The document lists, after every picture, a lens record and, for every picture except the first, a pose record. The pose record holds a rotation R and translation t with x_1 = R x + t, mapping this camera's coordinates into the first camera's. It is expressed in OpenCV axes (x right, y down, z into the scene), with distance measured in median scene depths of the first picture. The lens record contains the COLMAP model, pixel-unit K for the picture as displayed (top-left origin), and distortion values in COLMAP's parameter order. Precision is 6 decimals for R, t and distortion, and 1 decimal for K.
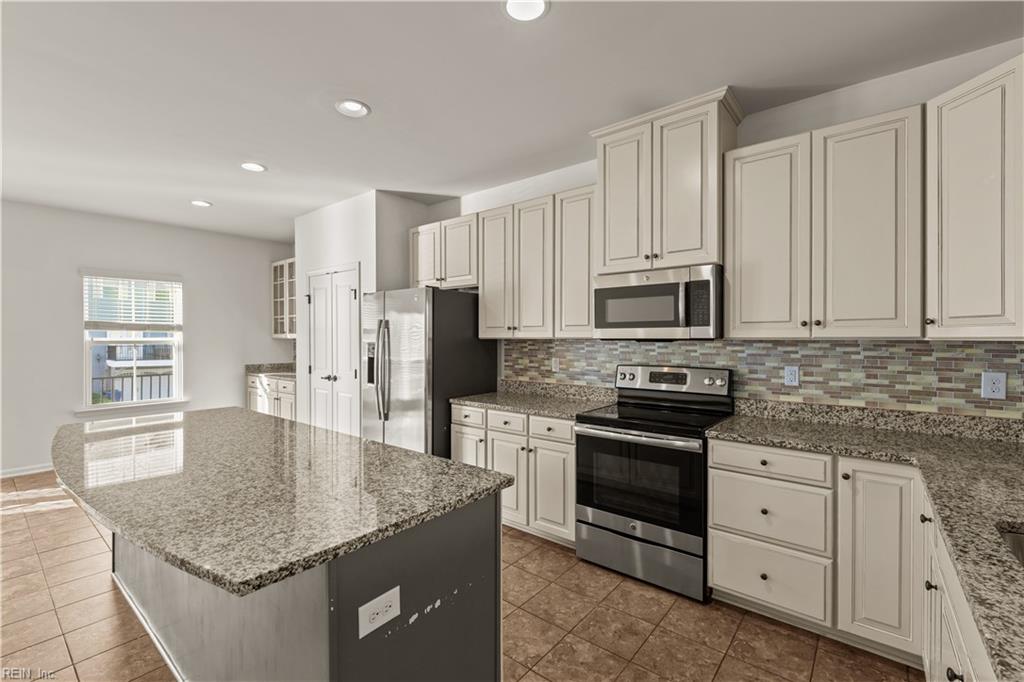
lens RADIAL K [[443.3, 0, 512.0], [0, 443.3, 341.0], [0, 0, 1]] dist [0.002429, 0.000265]
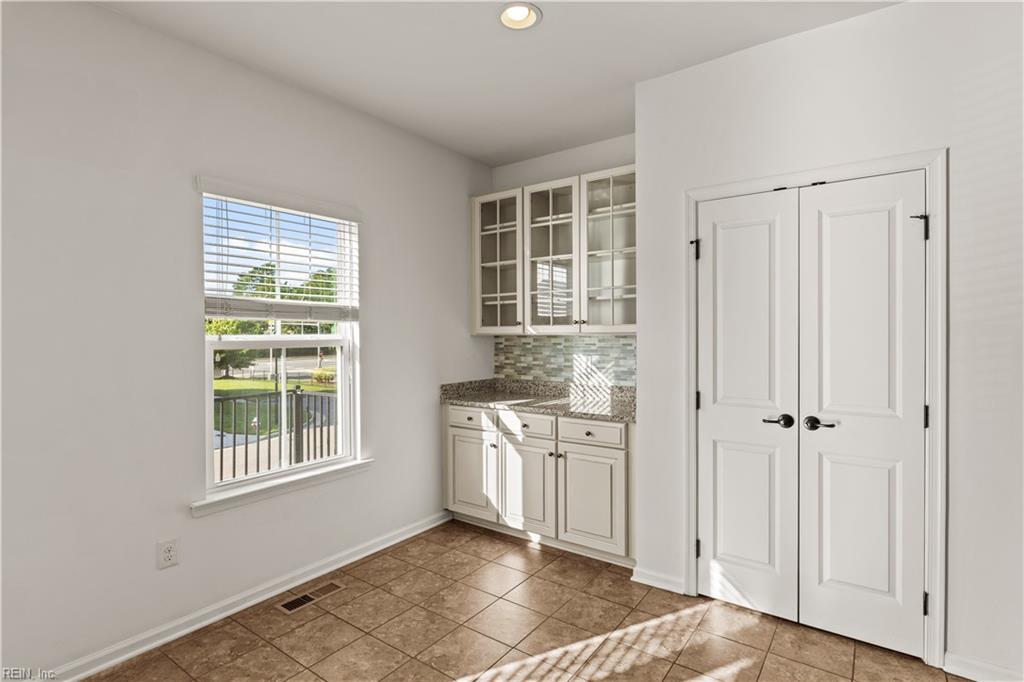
lens RADIAL K [[510.8, 0, 512.0], [0, 510.8, 341.0], [0, 0, 1]] dist [0.000939, 0.000138]
pose [[0.998370, -0.005294, 0.056827, -1.059600], [0.005059, 0.999978, 0.004267, -0.001634], [-0.056848, -0.003972, 0.998375, 0.738002]]
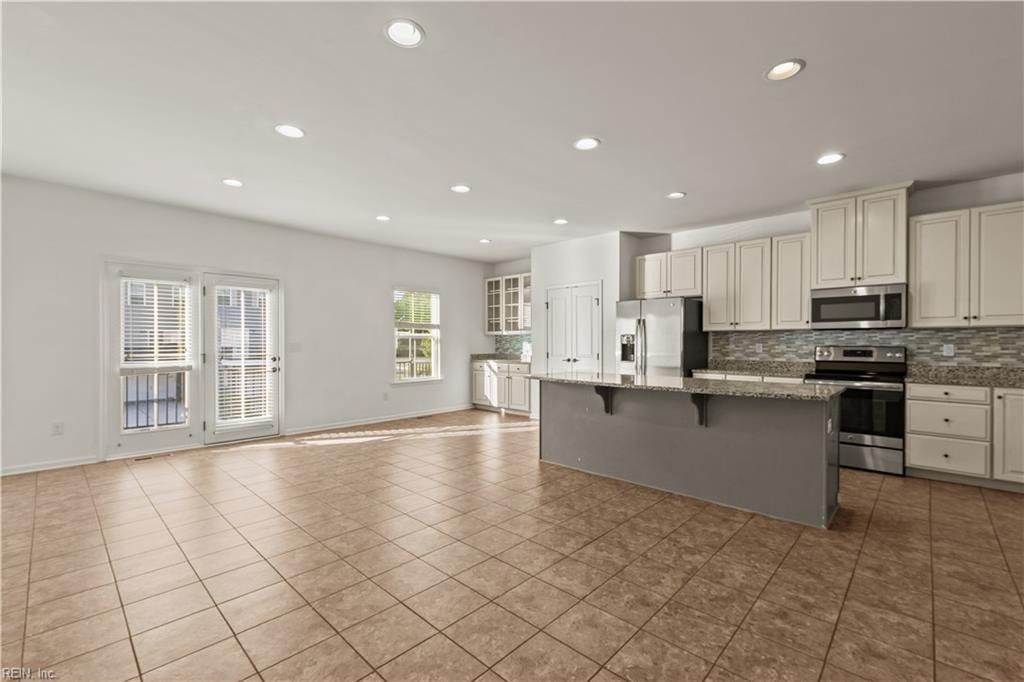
lens RADIAL K [[437.9, 0, 511.8], [0, 437.9, 346.2], [0, 0, 1]] dist [0.003824, -0.000024]
pose [[0.997079, 0.000126, -0.076377, -0.718495], [0.000145, 0.999994, 0.003538, 0.047602], [0.076377, -0.003539, 0.997073, -0.628375]]
